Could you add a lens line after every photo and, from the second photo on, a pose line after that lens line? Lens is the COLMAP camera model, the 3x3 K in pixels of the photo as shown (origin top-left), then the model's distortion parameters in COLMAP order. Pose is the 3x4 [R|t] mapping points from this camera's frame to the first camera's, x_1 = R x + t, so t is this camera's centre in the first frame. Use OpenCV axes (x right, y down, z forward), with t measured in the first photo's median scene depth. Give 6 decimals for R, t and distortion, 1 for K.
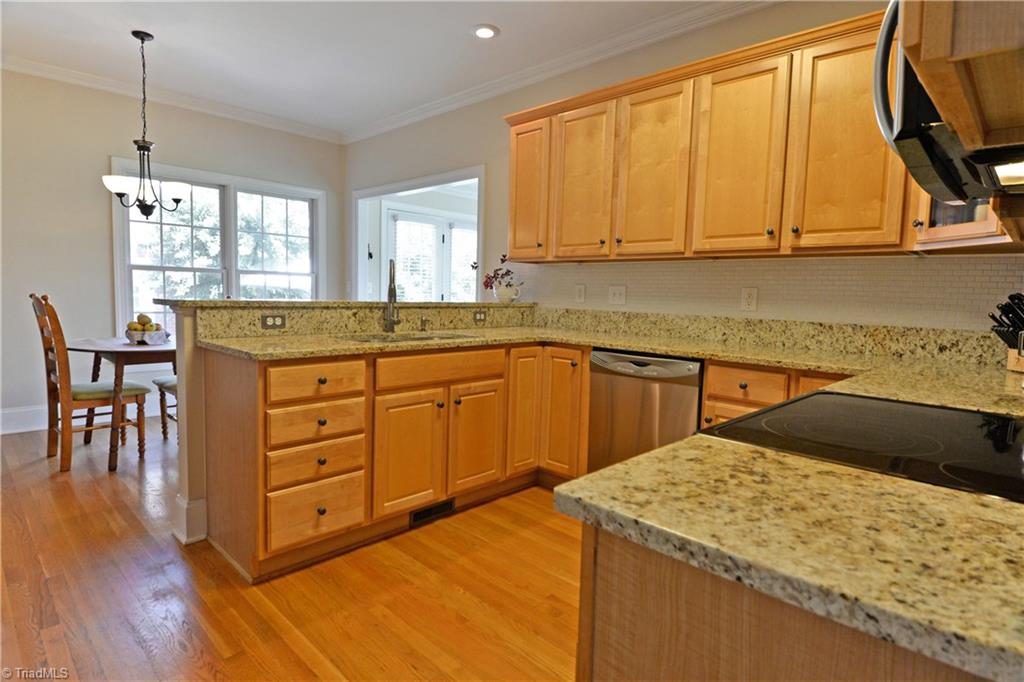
lens RADIAL K [[550.6, 0, 508.3], [0, 550.6, 336.2], [0, 0, 1]] dist [0.038377, -0.040019]
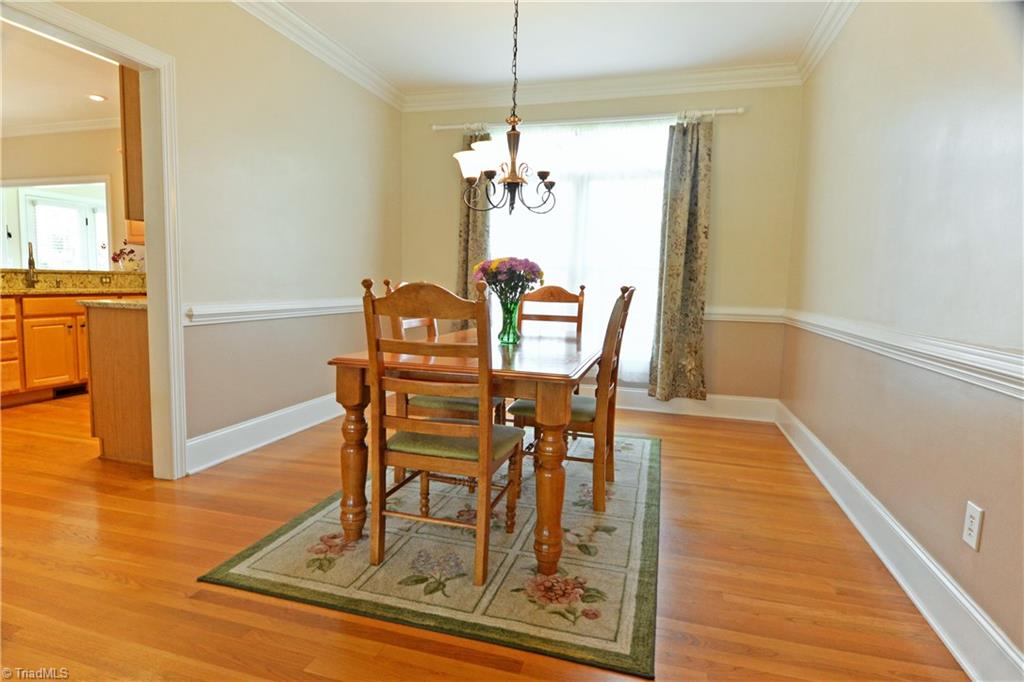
lens RADIAL K [[550.6, 0, 508.3], [0, 550.6, 336.2], [0, 0, 1]] dist [0.038377, -0.040019]
pose [[0.881746, -0.053354, 0.468697, 0.250941], [0.038375, 0.998403, 0.041459, 0.122358], [-0.470160, -0.018571, 0.882386, -1.100349]]
